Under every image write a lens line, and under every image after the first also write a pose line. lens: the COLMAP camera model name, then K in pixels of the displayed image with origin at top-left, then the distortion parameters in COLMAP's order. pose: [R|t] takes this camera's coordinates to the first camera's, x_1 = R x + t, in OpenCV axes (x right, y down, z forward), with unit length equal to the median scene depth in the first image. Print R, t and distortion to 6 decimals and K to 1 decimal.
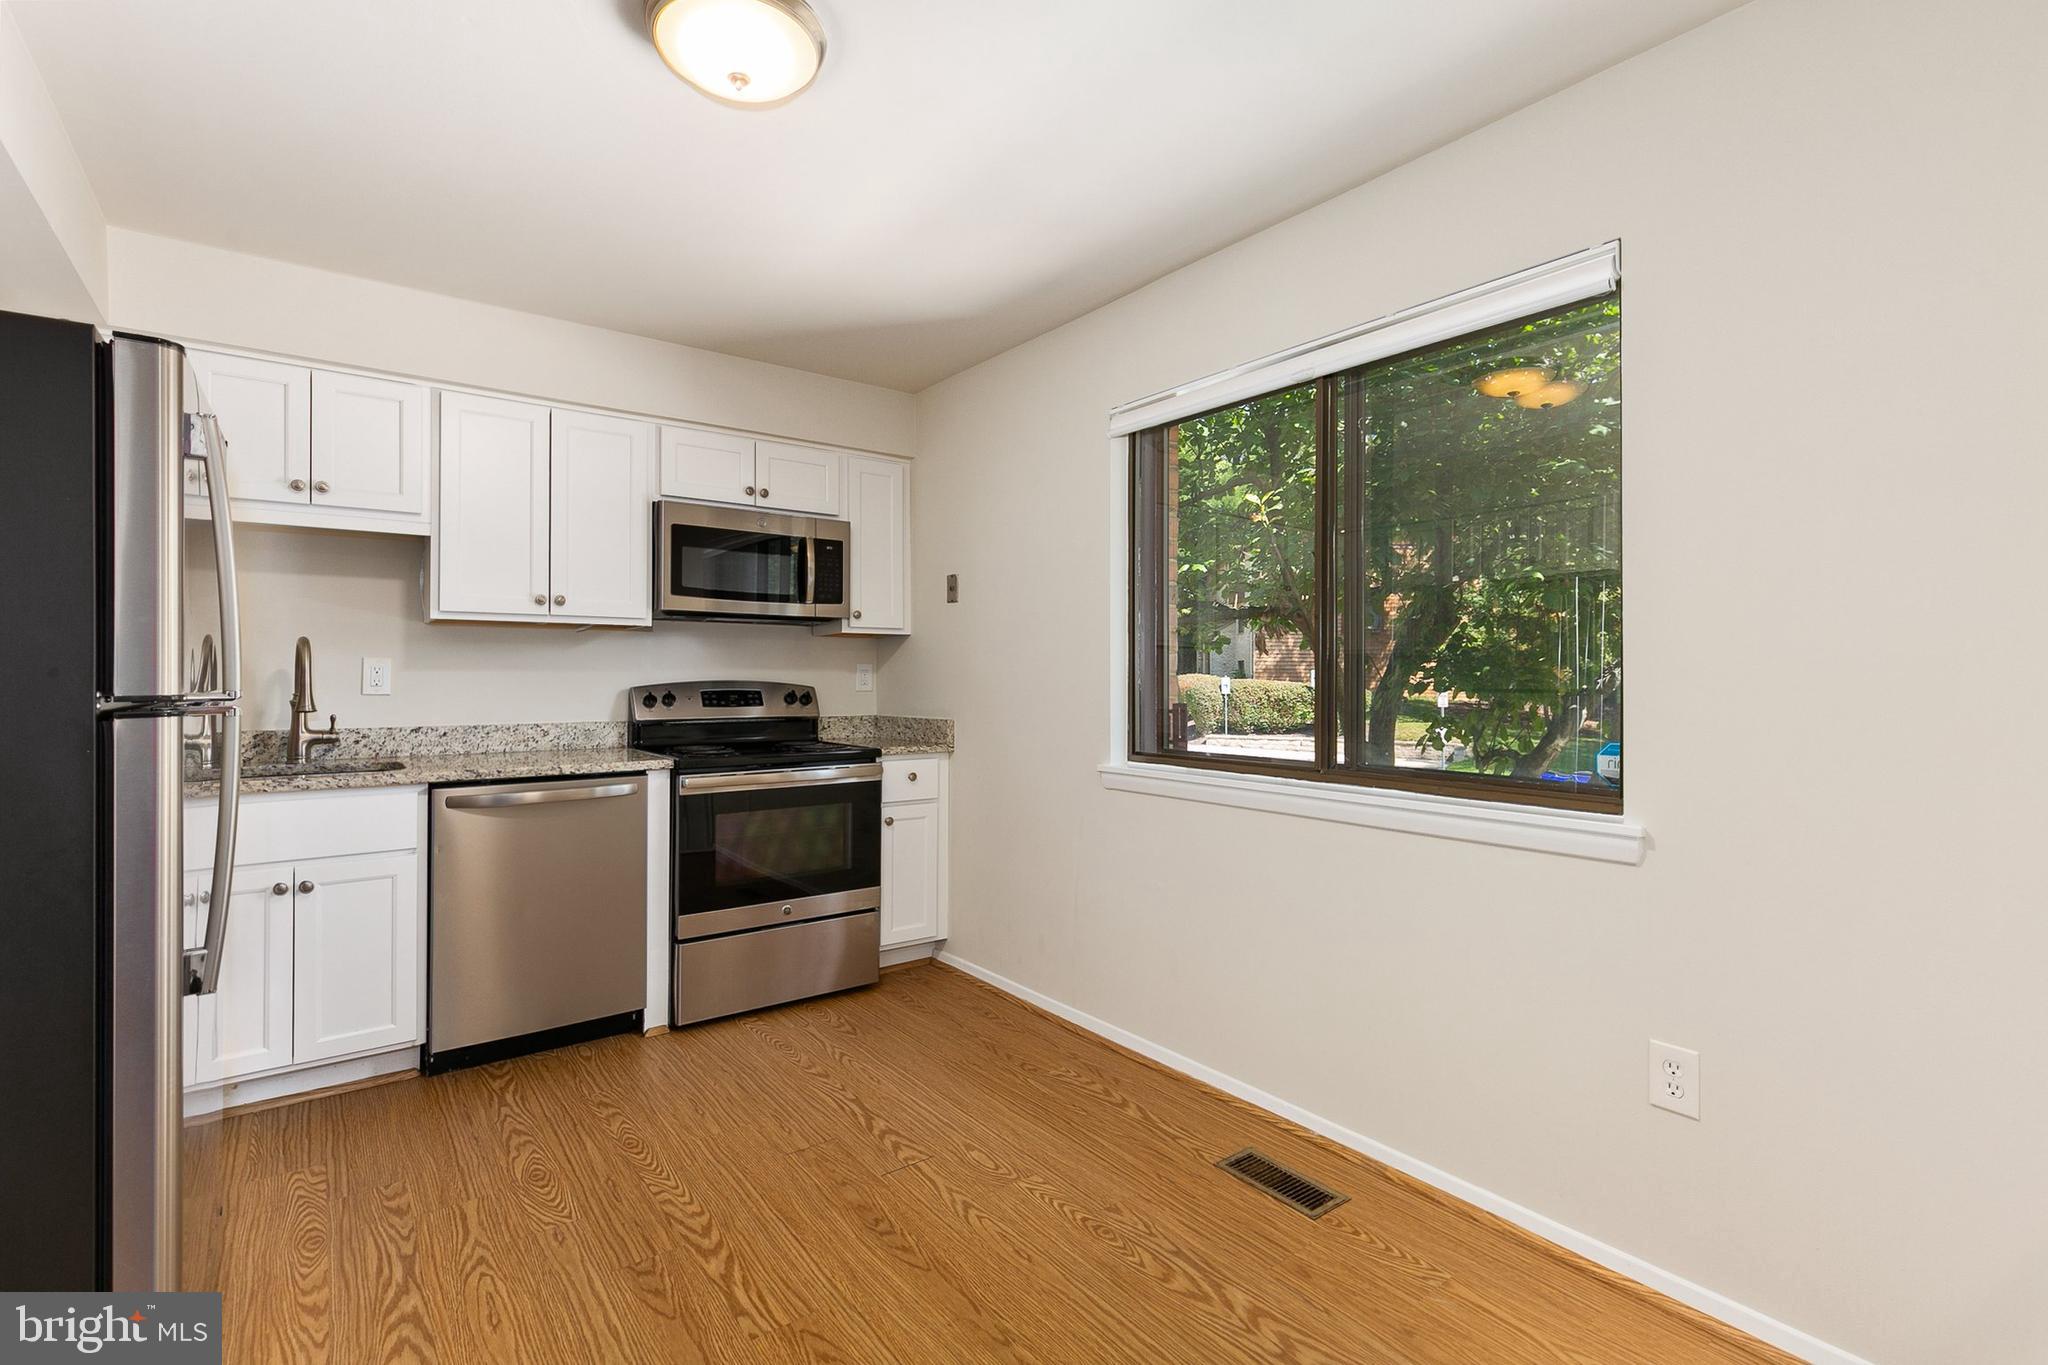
lens RADIAL K [[930.2, 0, 1029.8], [0, 930.2, 665.4], [0, 0, 1]] dist [0.009279, -0.002169]
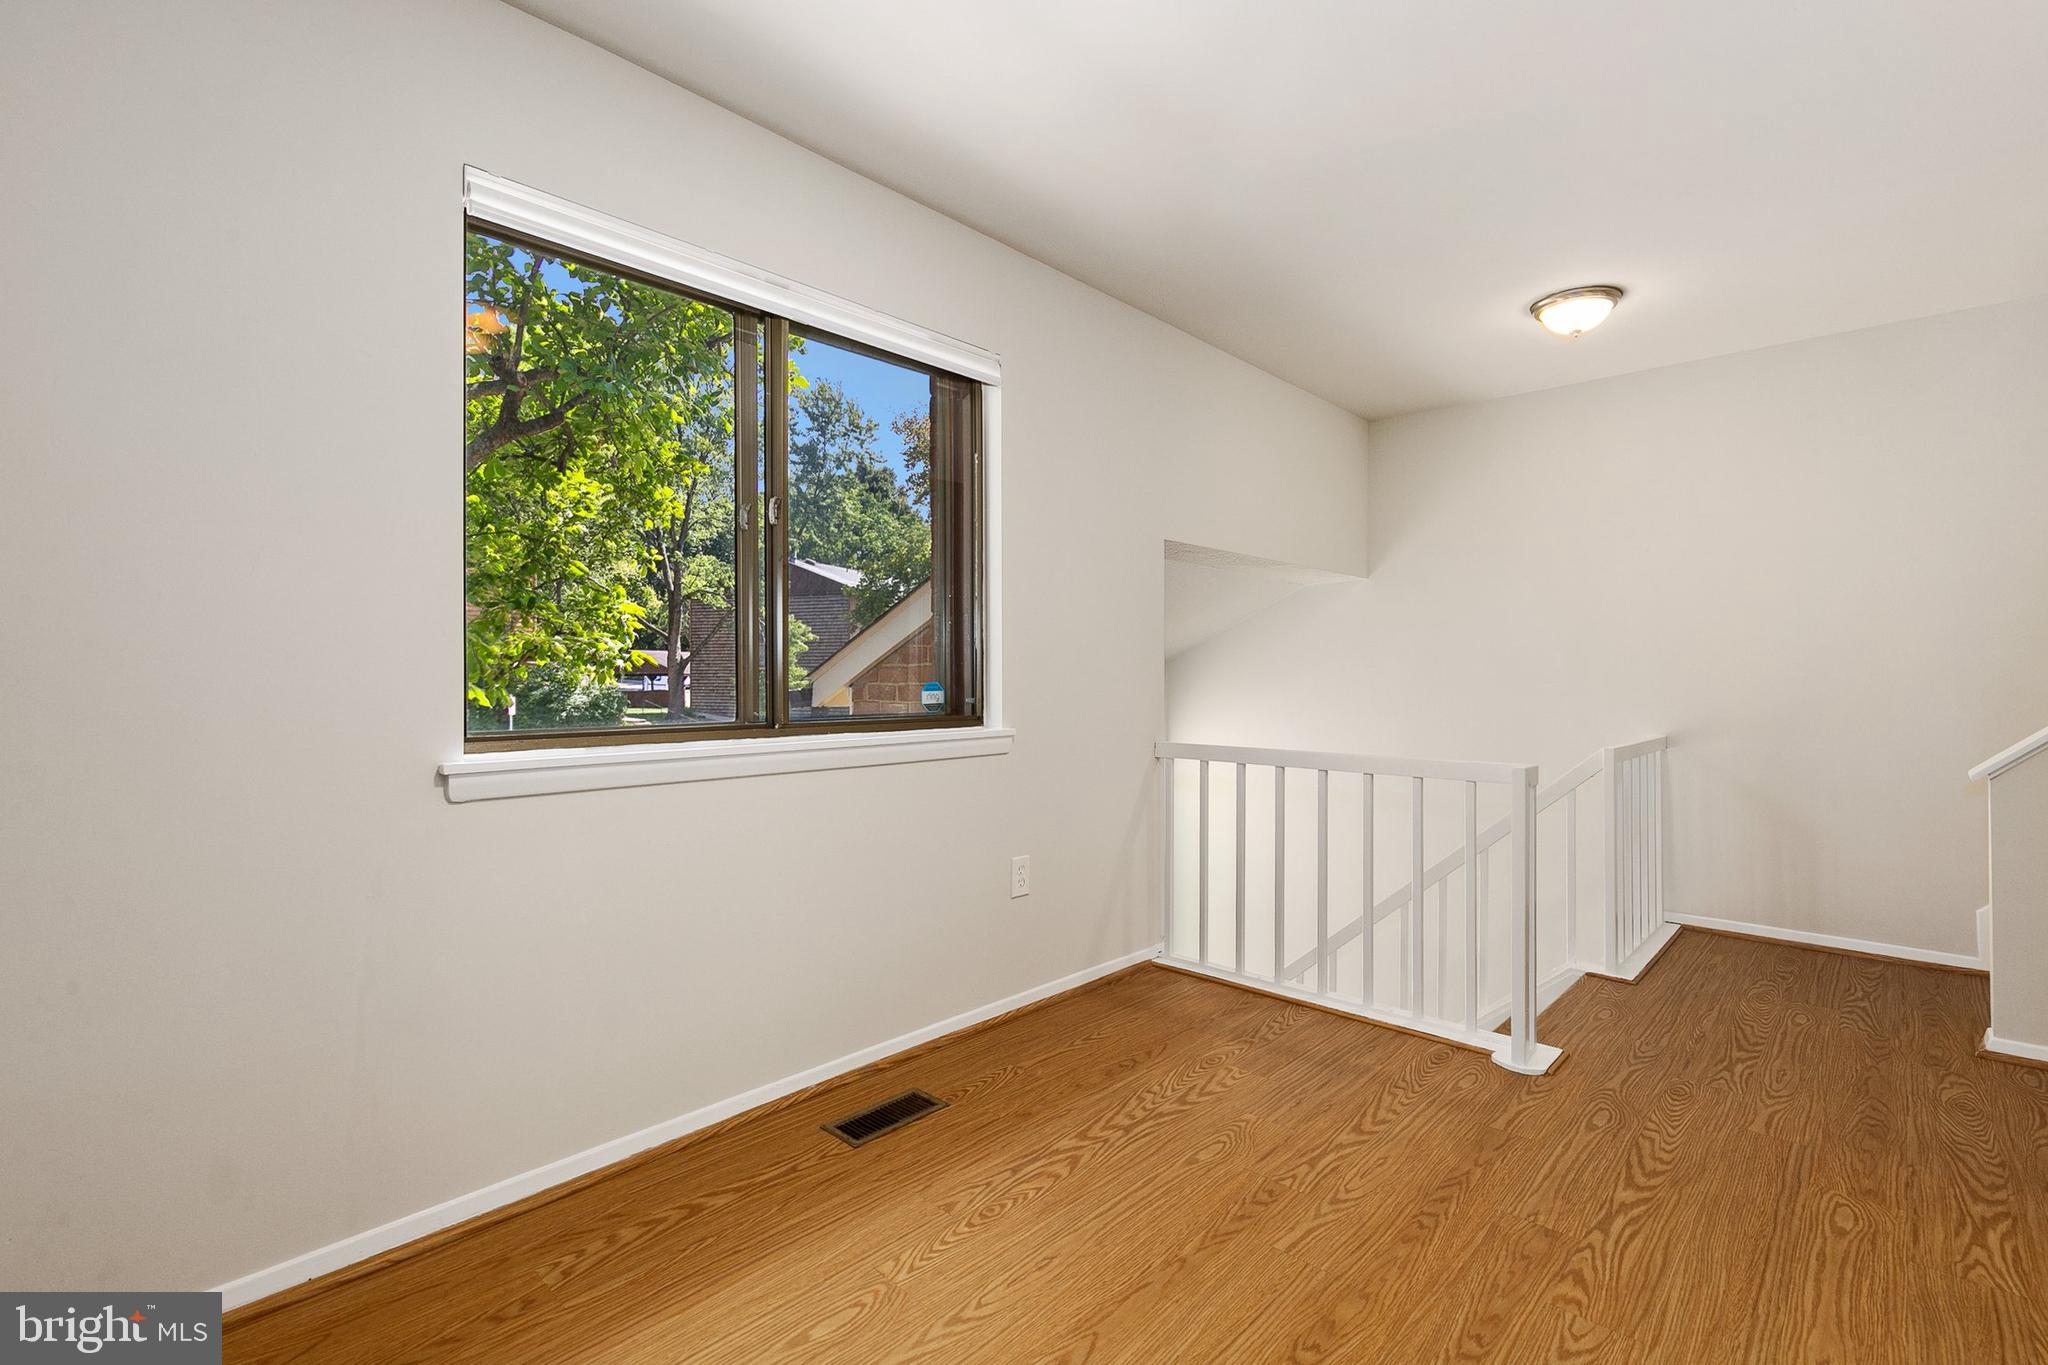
lens RADIAL K [[930.2, 0, 1026.2], [0, 930.2, 671.9], [0, 0, 1]] dist [0.009279, -0.002169]
pose [[-0.163122, -0.001782, 0.986604, -0.546854], [-0.013239, 0.999912, -0.000382, 0.045550], [-0.986517, -0.013124, -0.163132, 0.730649]]
